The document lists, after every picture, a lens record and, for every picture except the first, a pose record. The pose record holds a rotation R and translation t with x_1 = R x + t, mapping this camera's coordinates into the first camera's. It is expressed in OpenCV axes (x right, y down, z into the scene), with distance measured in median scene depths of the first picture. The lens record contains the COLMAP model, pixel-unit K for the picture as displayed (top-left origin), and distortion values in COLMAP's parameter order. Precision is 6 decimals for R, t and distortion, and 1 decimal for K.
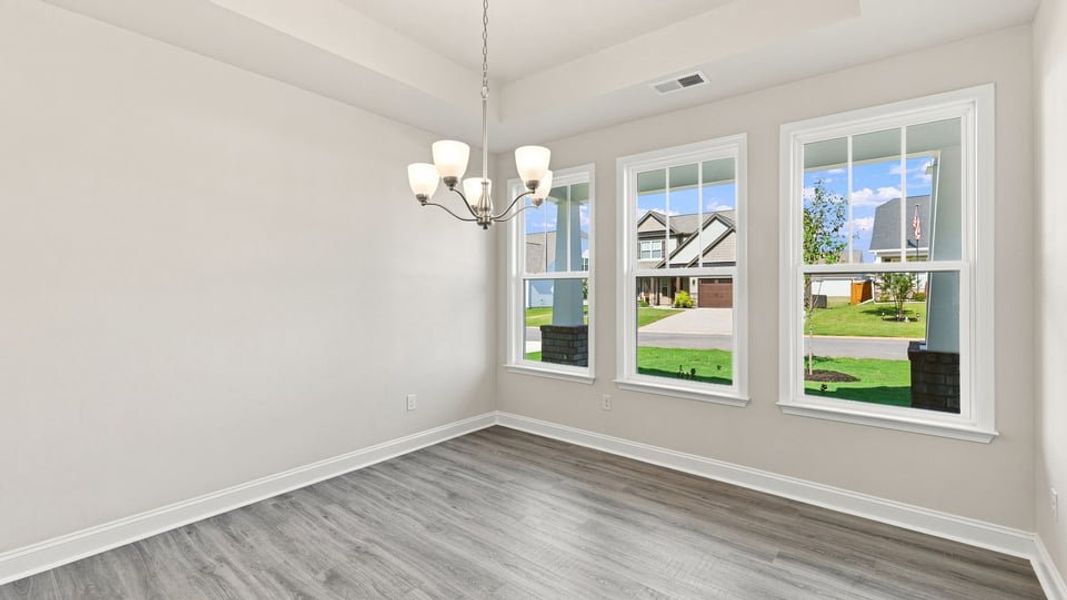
lens RADIAL K [[451.8, 0, 526.8], [0, 451.8, 291.7], [0, 0, 1]] dist [0.003418, 0.000186]
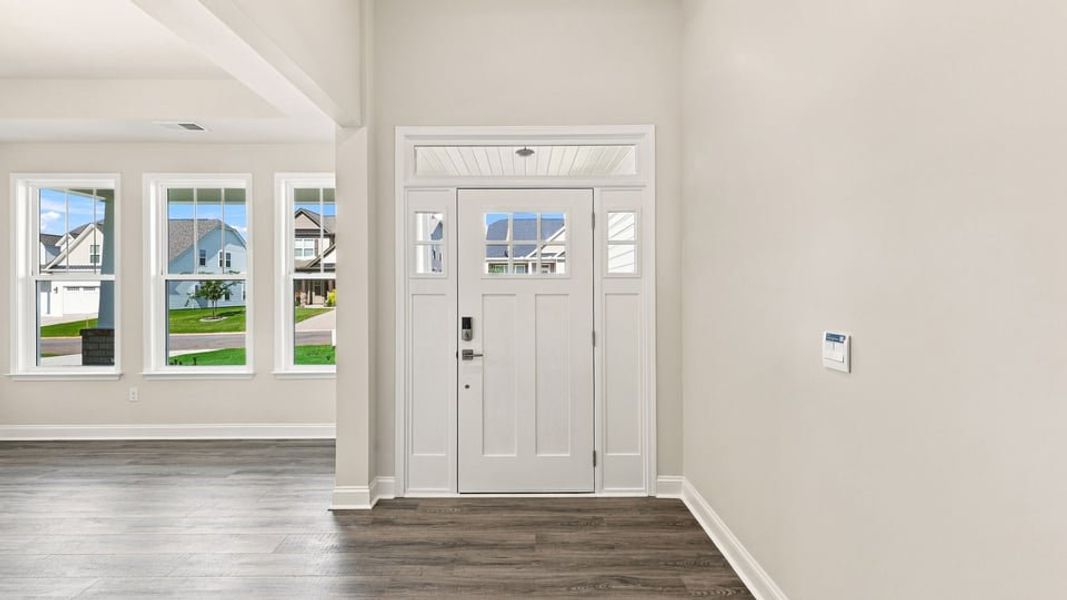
lens RADIAL K [[451.8, 0, 526.8], [0, 451.8, 291.7], [0, 0, 1]] dist [0.003418, 0.000186]
pose [[0.778485, -0.008108, 0.627611, 0.215468], [0.005857, 0.999967, 0.005652, -0.004710], [-0.627636, -0.000724, 0.778506, -0.425437]]
